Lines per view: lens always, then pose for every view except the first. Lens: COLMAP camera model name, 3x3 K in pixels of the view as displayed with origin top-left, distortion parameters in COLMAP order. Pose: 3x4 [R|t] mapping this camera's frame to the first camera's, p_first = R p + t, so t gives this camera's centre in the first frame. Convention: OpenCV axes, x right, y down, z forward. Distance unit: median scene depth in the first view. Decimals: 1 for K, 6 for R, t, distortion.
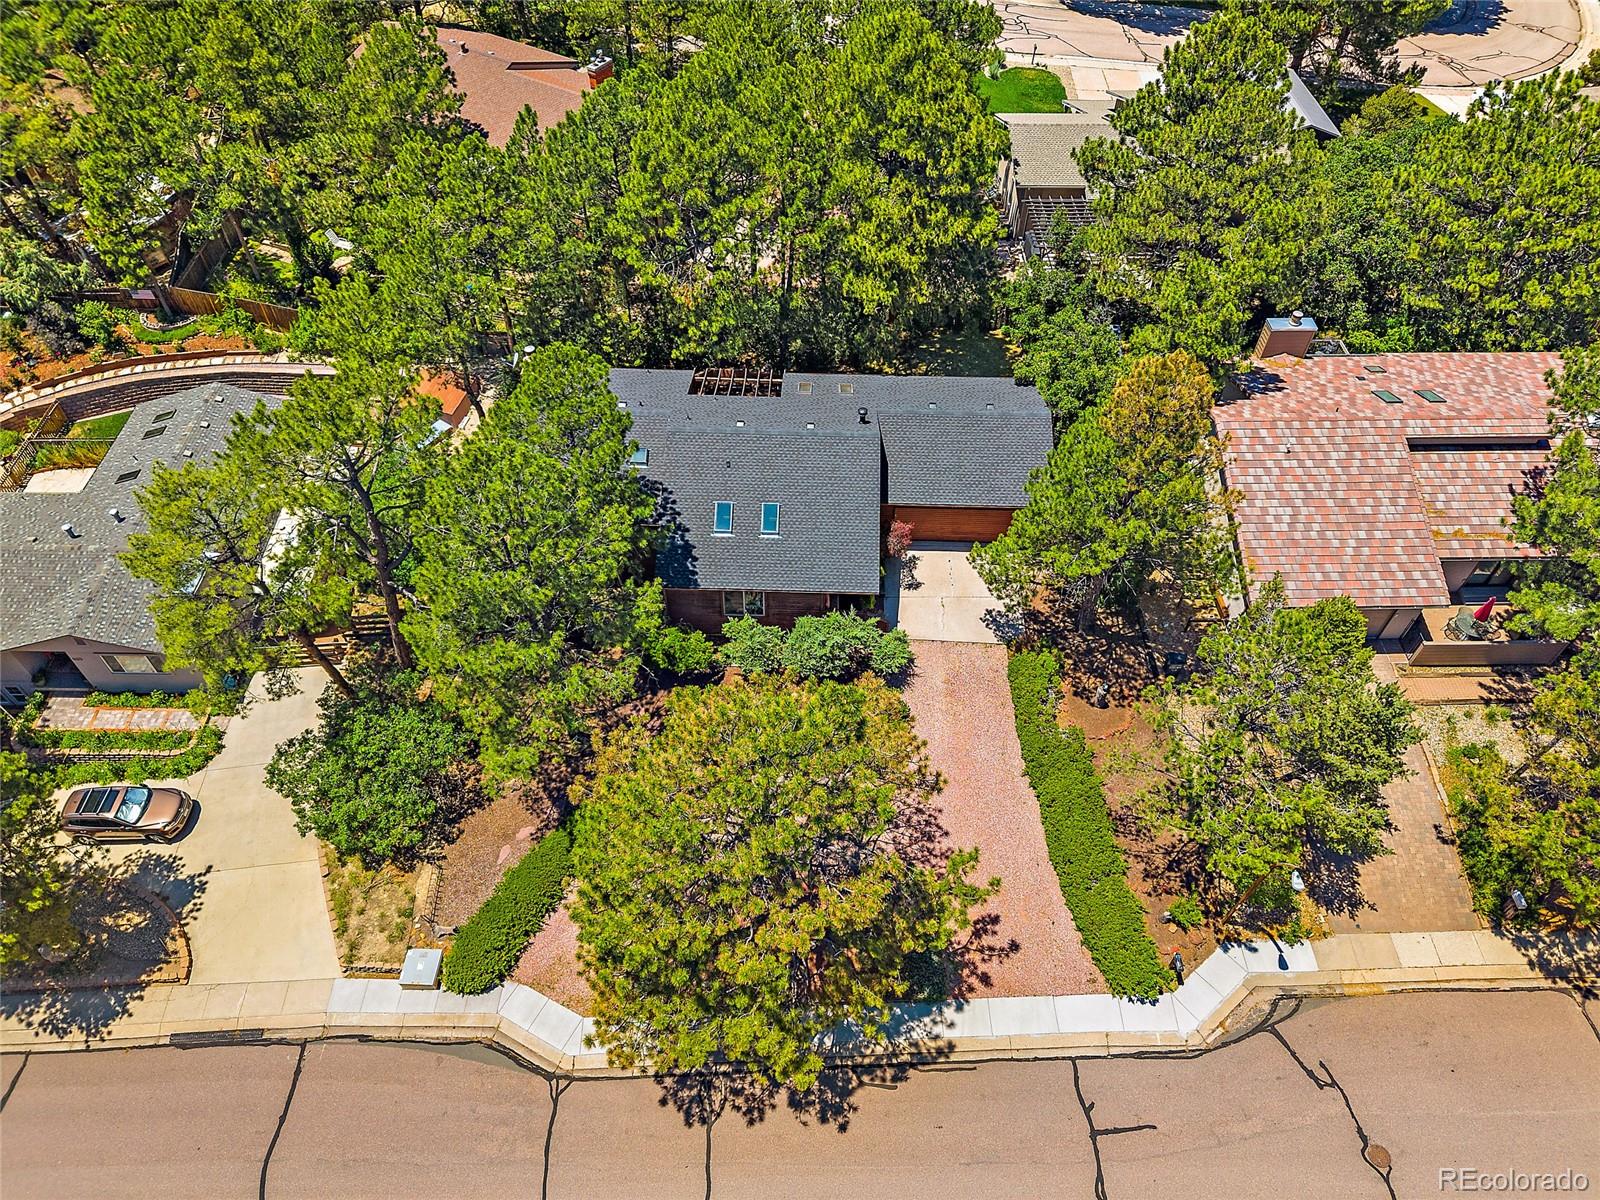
lens RADIAL K [[1087.4, 0, 803.3], [0, 1087.4, 599.2], [0, 0, 1]] dist [0.002233, -0.008880]
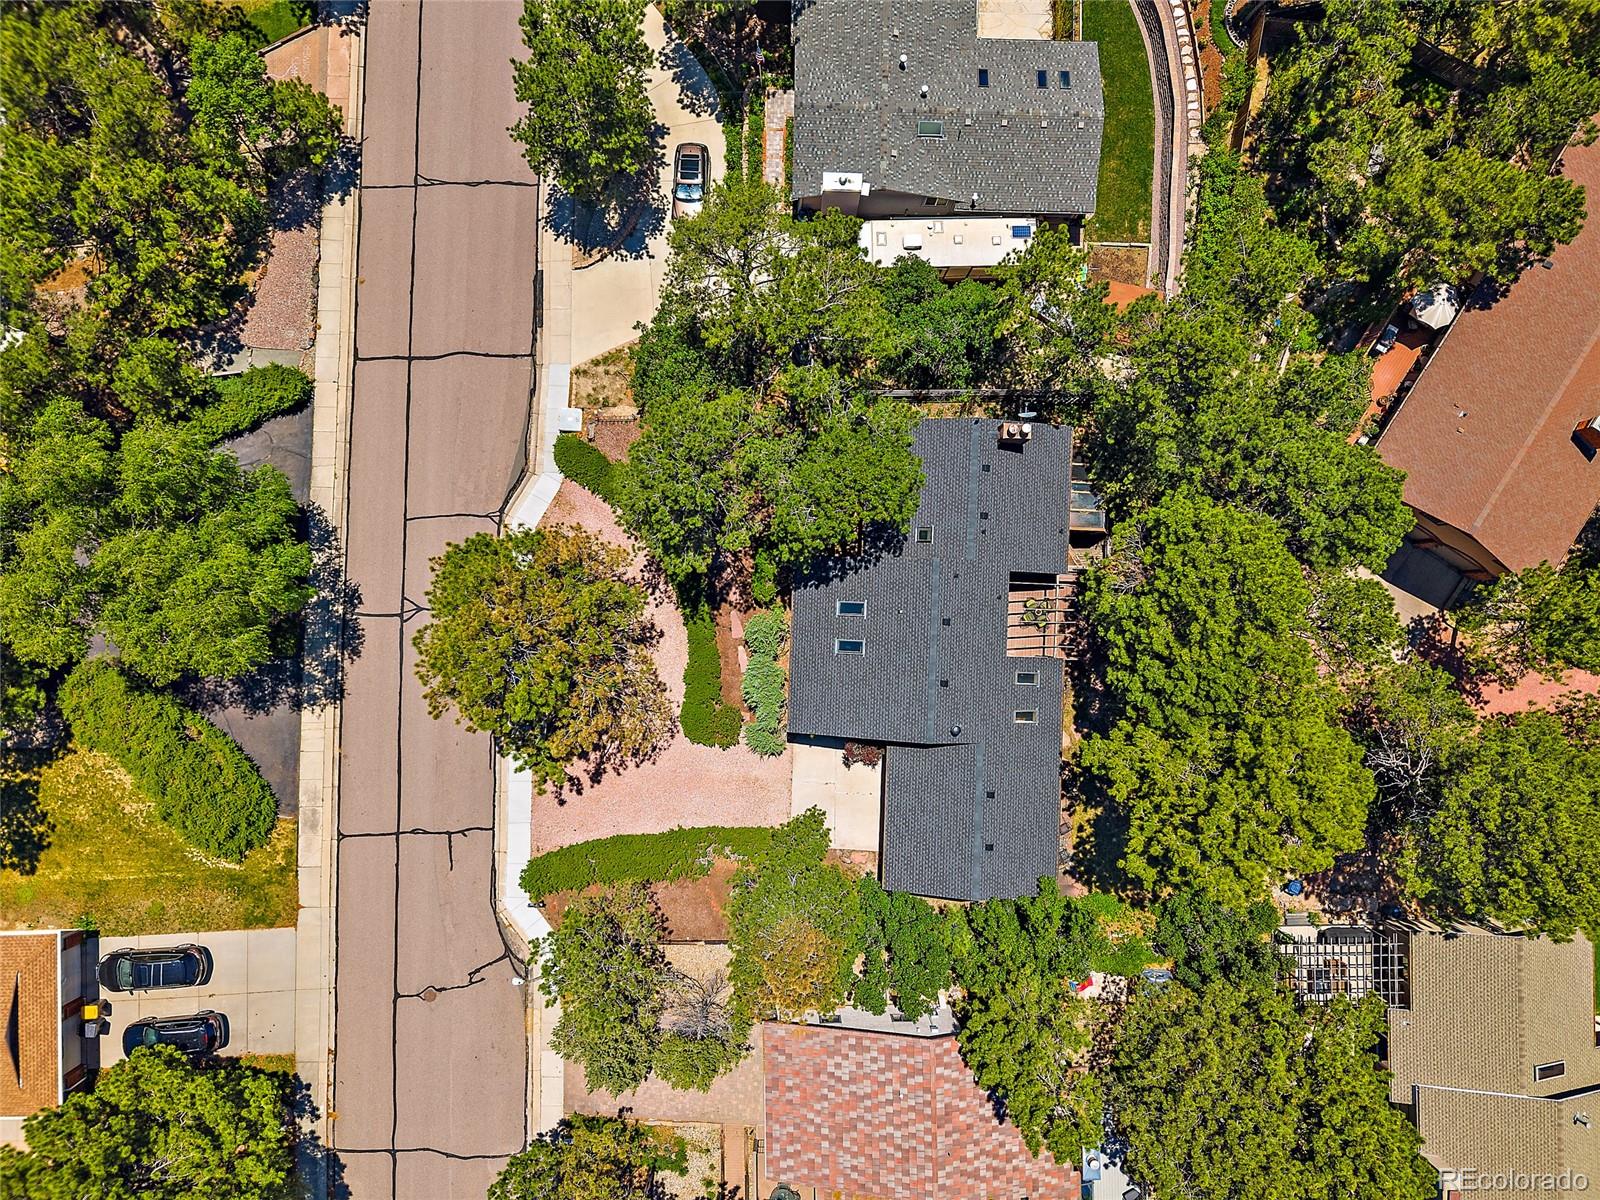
lens RADIAL K [[1087.4, 0, 802.4], [0, 1087.4, 598.9], [0, 0, 1]] dist [0.002233, -0.008880]
pose [[-0.014129, 0.999600, -0.024497, -0.056733], [-0.761377, 0.005125, 0.648289, -0.861795], [0.648155, 0.027811, 0.761000, 0.034576]]
